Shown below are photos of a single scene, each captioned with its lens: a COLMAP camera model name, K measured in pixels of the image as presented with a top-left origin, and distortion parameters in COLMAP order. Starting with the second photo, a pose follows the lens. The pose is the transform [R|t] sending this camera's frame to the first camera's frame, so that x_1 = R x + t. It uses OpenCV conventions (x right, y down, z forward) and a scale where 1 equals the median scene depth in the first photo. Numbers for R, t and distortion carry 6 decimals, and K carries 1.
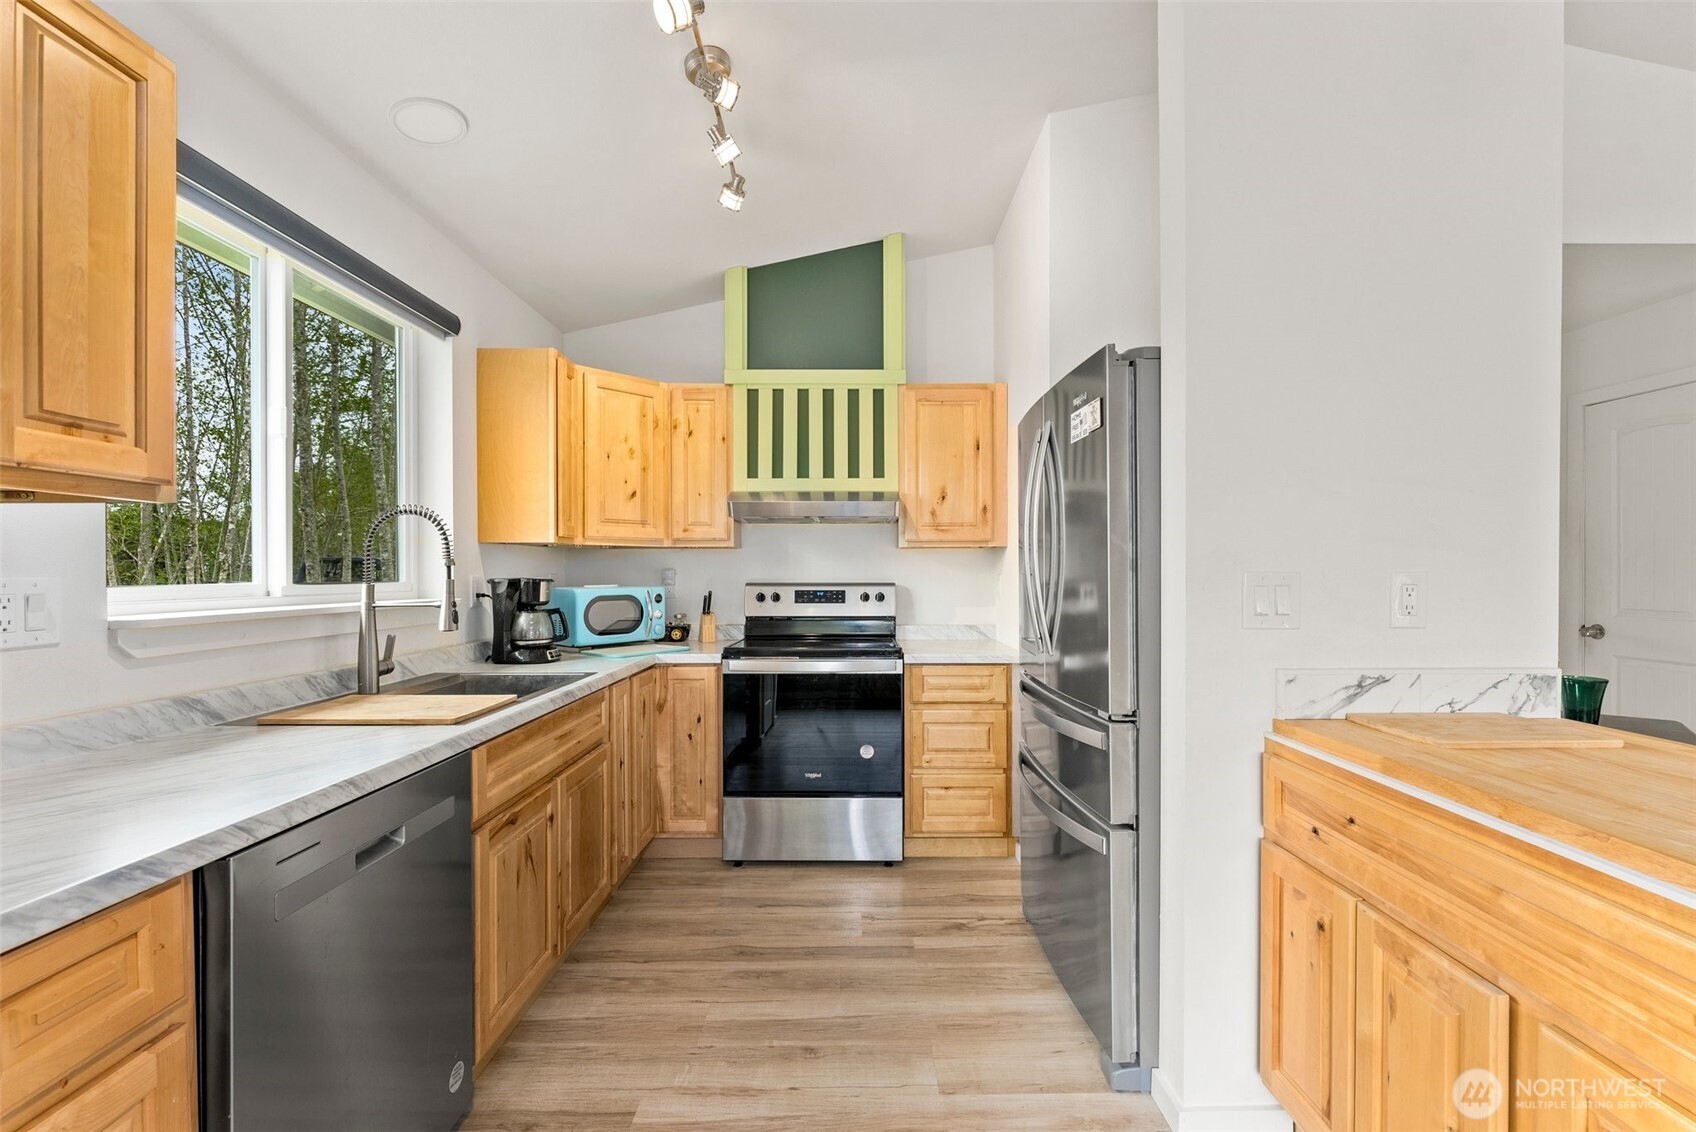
lens RADIAL K [[704.4, 0, 851.8], [0, 704.4, 574.2], [0, 0, 1]] dist [-0.002016, -0.000160]
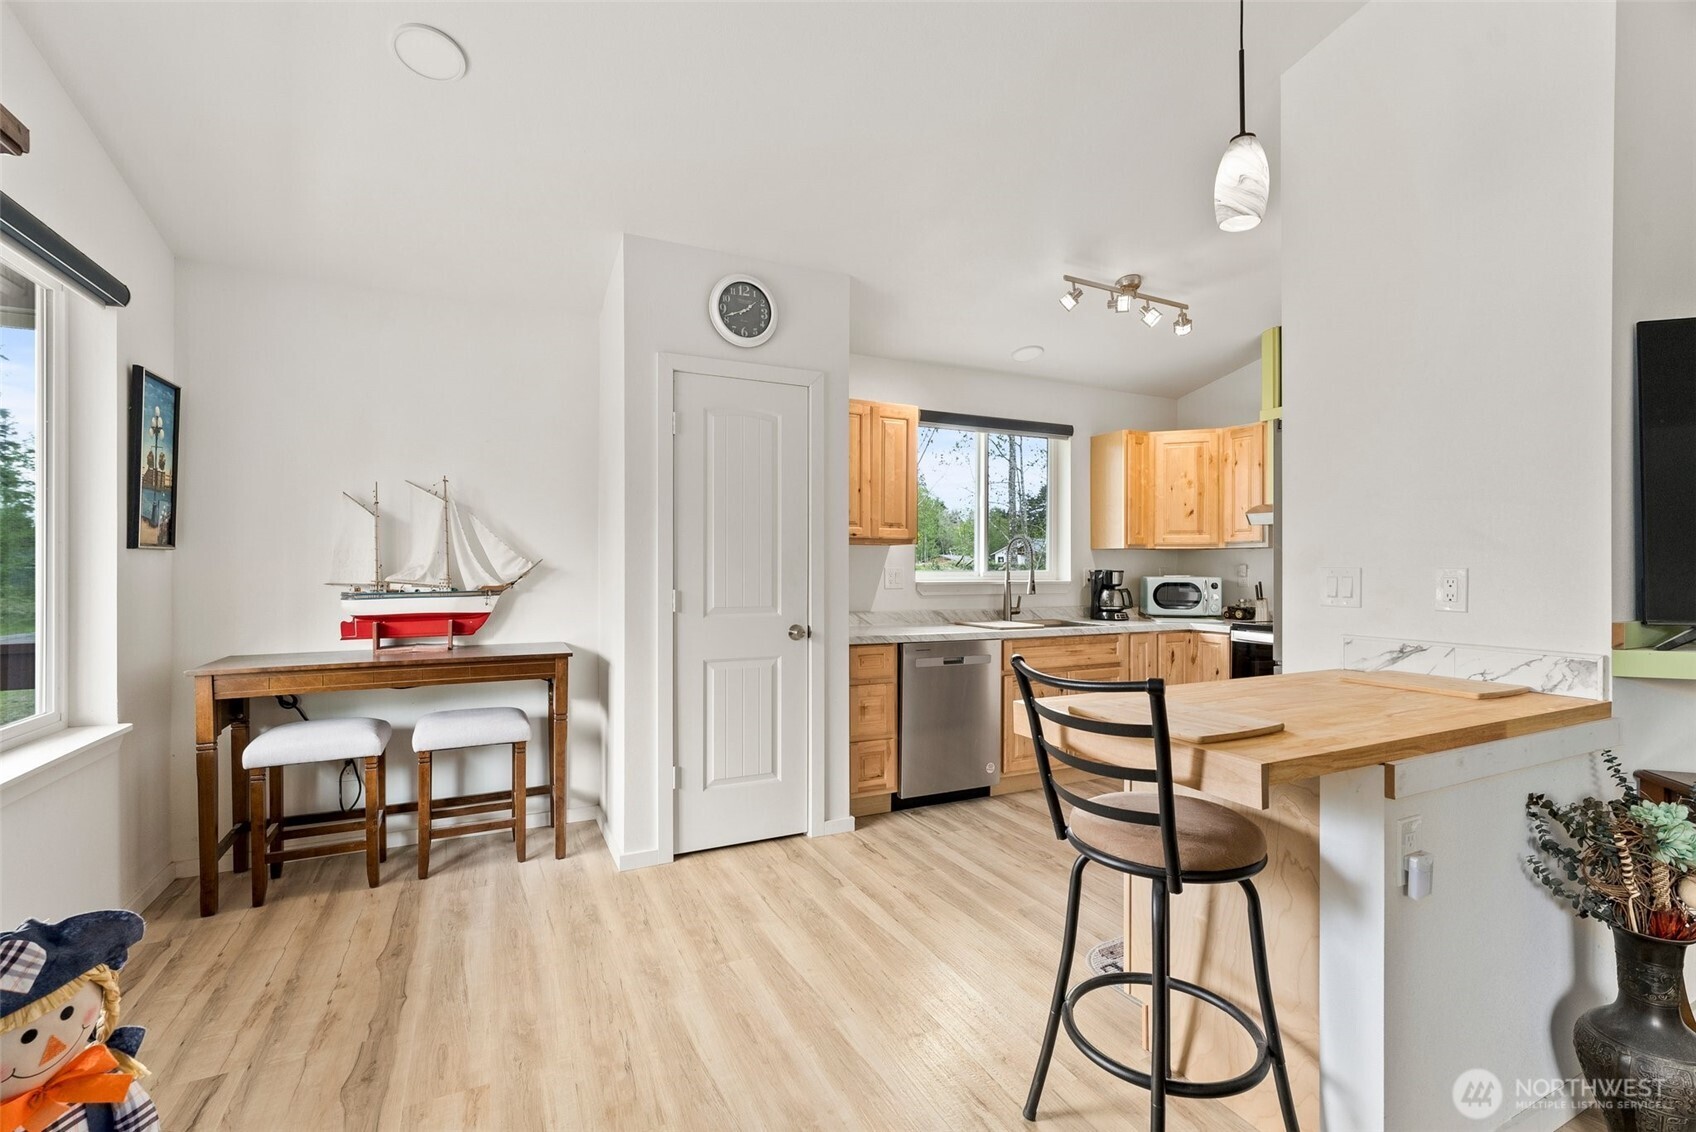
lens RADIAL K [[741.0, 0, 848.0], [0, 741.0, 566.0], [0, 0, 1]] dist [-0.000098, -0.000042]
pose [[0.439075, 0.002665, -0.898447, 0.853534], [-0.003926, 0.999992, 0.001047, -0.003414], [0.898442, 0.003068, 0.439082, -0.335953]]
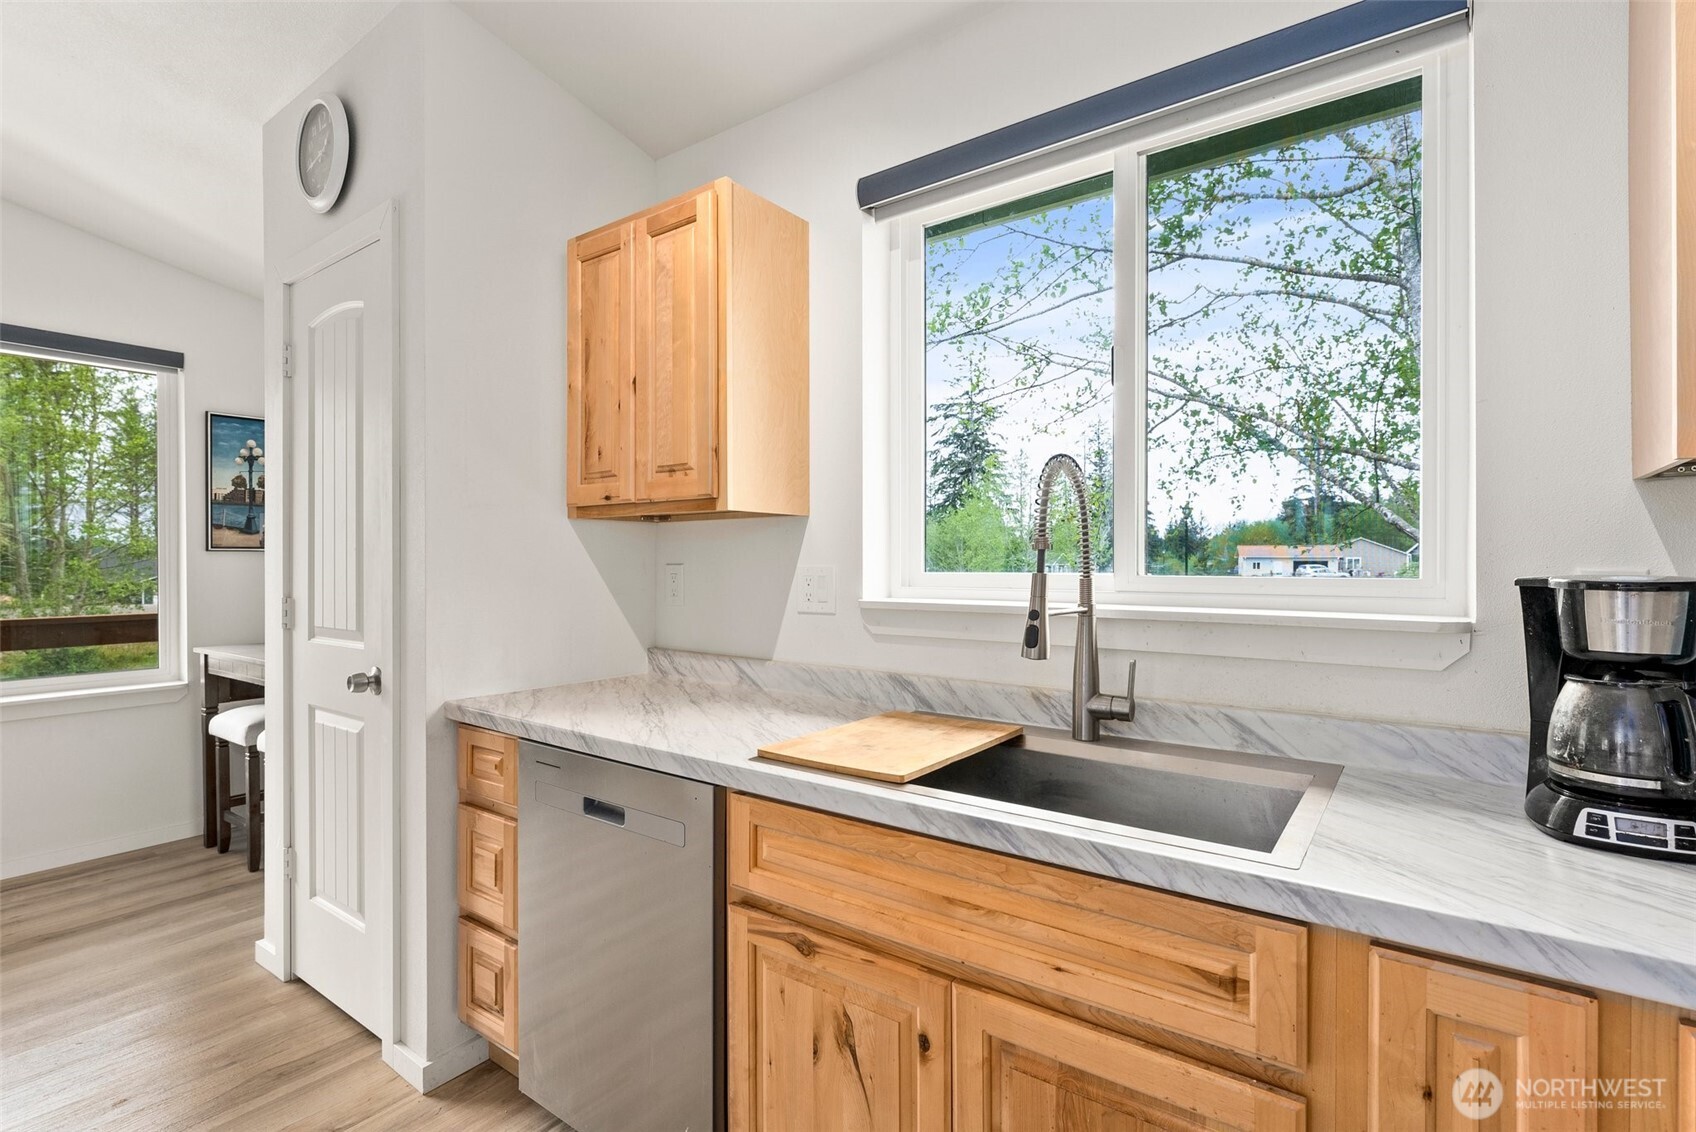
lens RADIAL K [[784.0, 0, 880.7], [0, 784.0, 562.9], [0, 0, 1]] dist [-0.004554, -0.000511]
pose [[-0.573030, 0.006271, -0.819510, 0.037886], [0.003105, 0.999980, 0.005481, -0.004663], [0.819528, 0.000596, -0.573038, 0.936118]]
